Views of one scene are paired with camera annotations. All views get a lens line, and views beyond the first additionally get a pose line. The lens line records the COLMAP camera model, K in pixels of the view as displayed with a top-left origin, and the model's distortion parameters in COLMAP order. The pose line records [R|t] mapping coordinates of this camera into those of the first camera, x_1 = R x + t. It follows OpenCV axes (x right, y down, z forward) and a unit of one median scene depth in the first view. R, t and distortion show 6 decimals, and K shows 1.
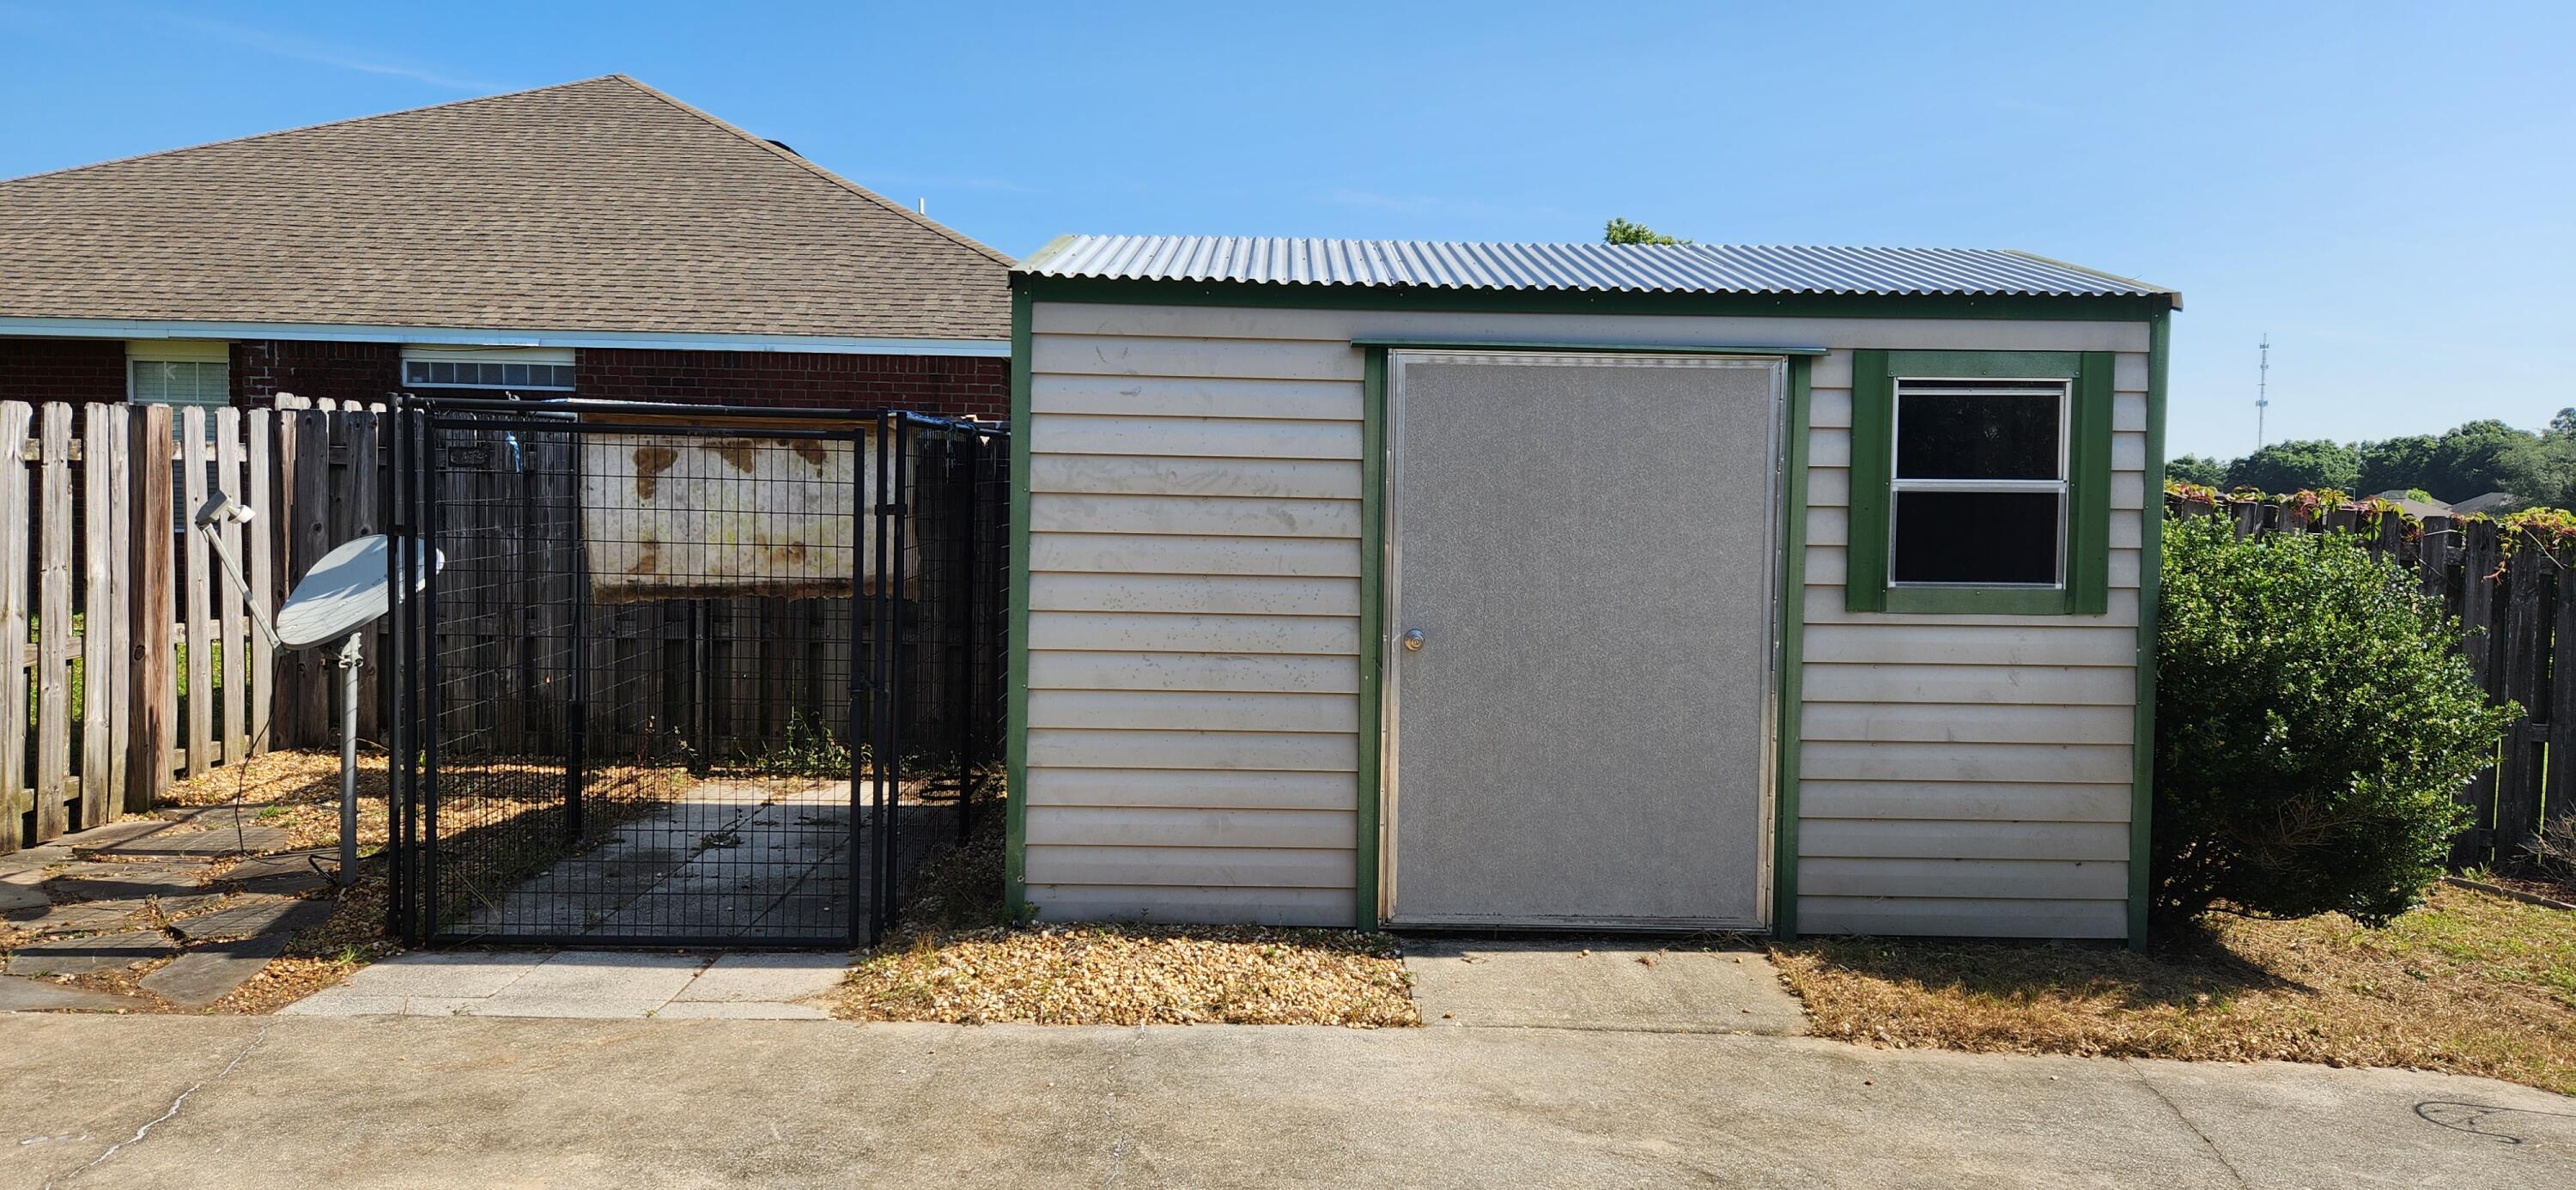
lens RADIAL K [[1672.7, 0, 1325.8], [0, 1672.7, 587.7], [0, 0, 1]] dist [0.067768, -0.061928]
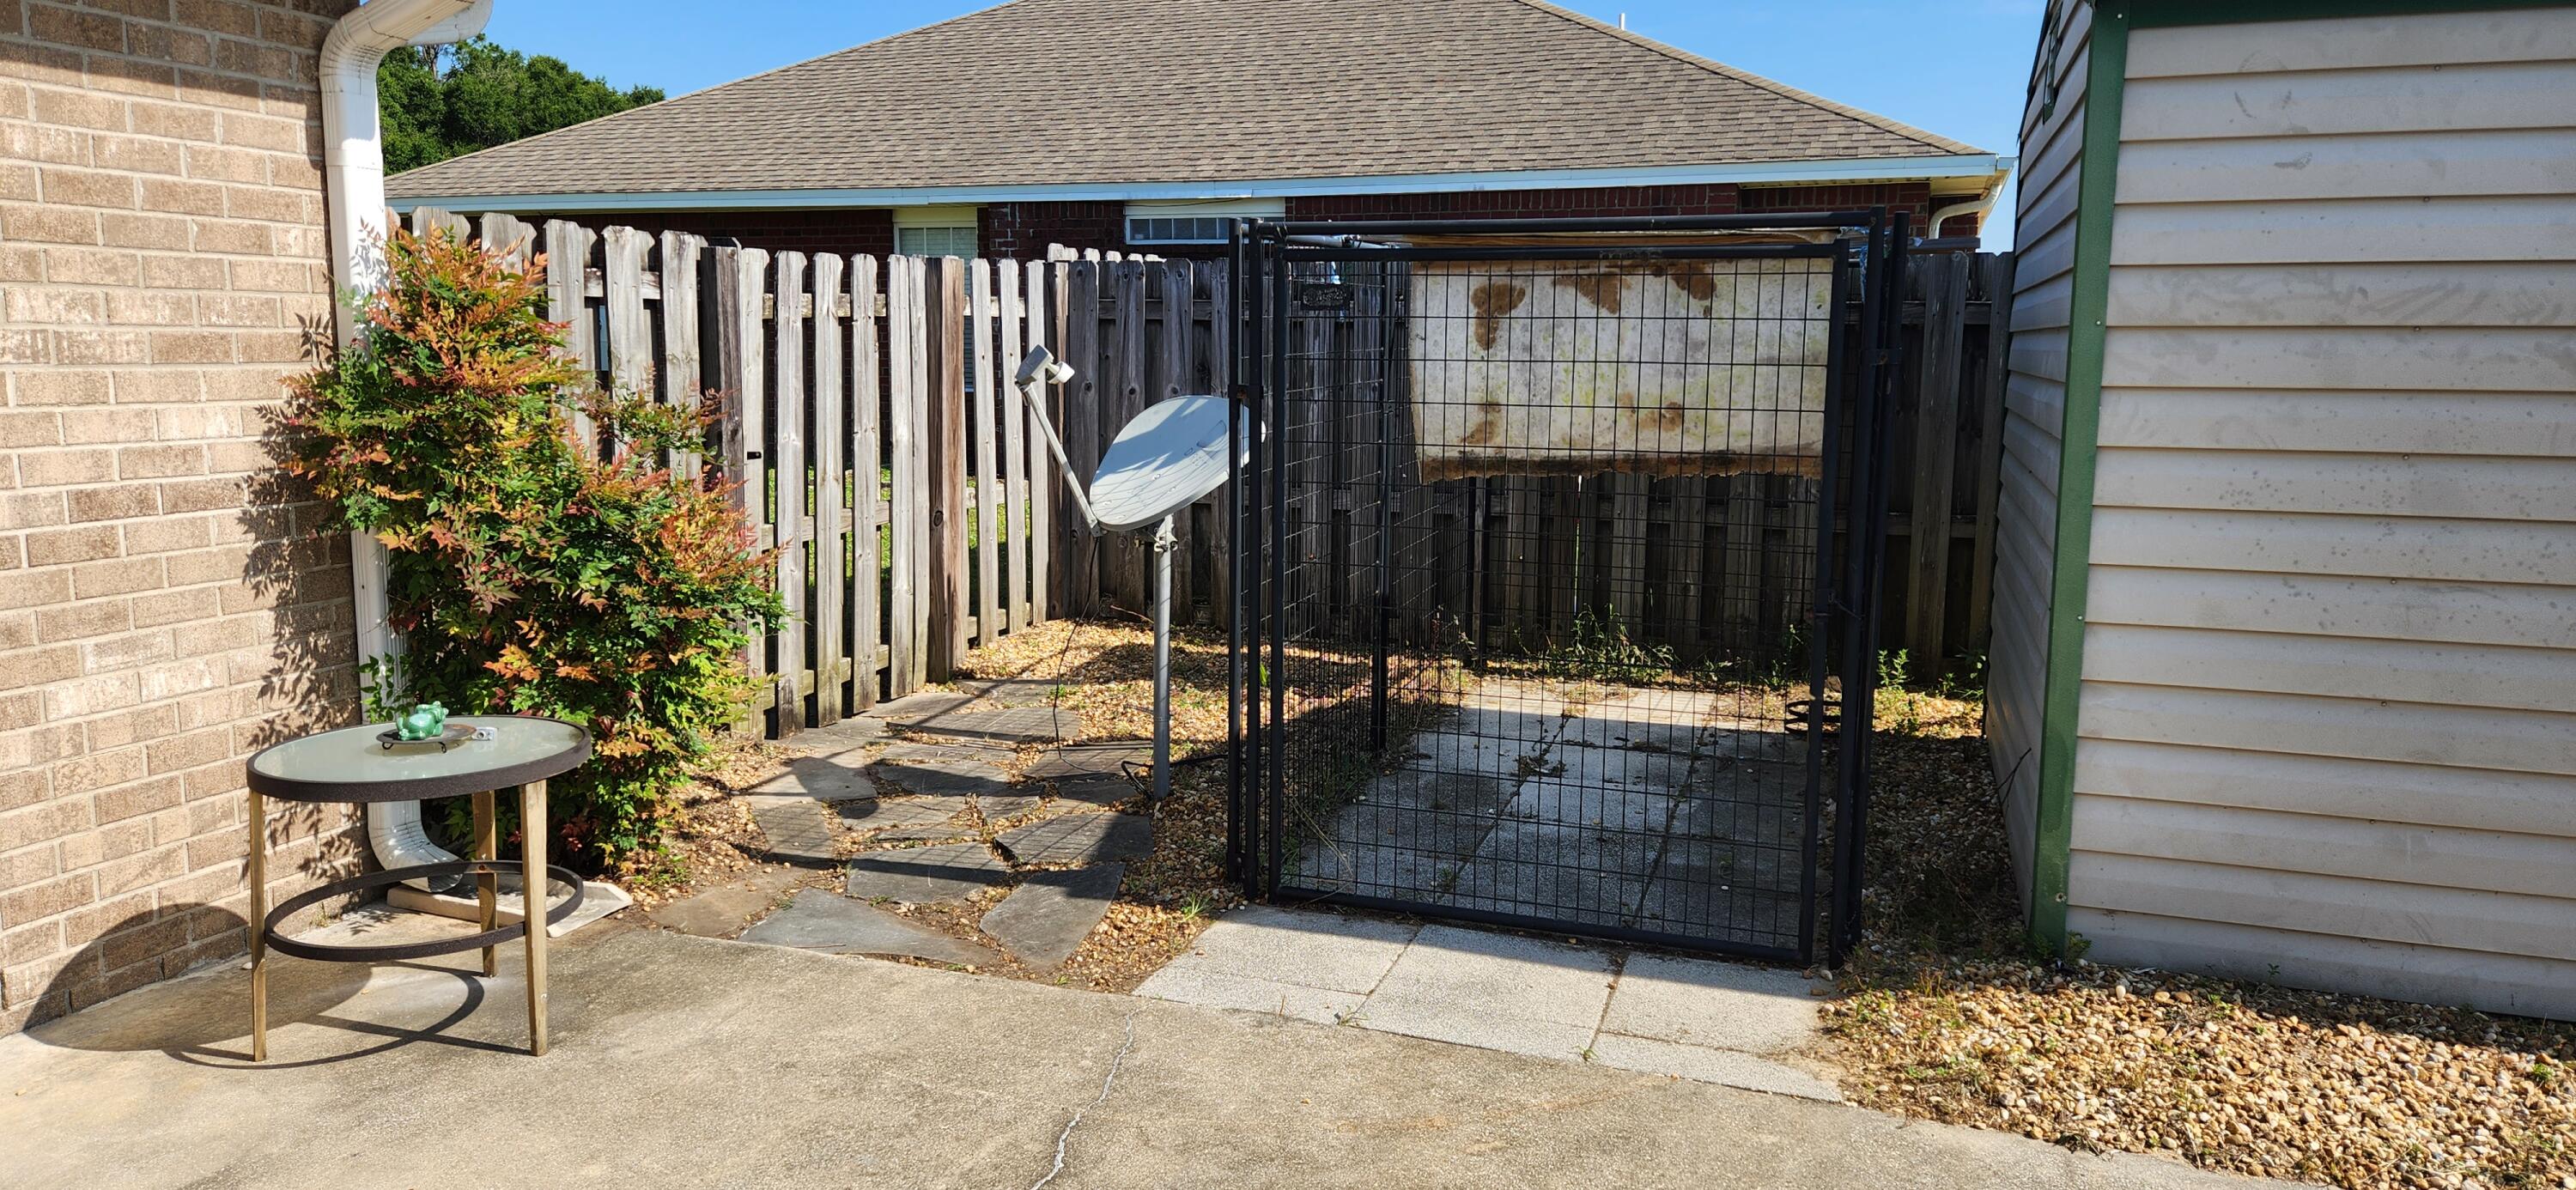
lens RADIAL K [[1672.7, 0, 1325.8], [0, 1672.7, 587.7], [0, 0, 1]] dist [0.067768, -0.061928]
pose [[0.938491, 0.037162, -0.343298, -0.195290], [-0.007464, 0.996143, 0.087428, -0.008980], [0.345222, -0.079488, 0.935149, 0.221080]]
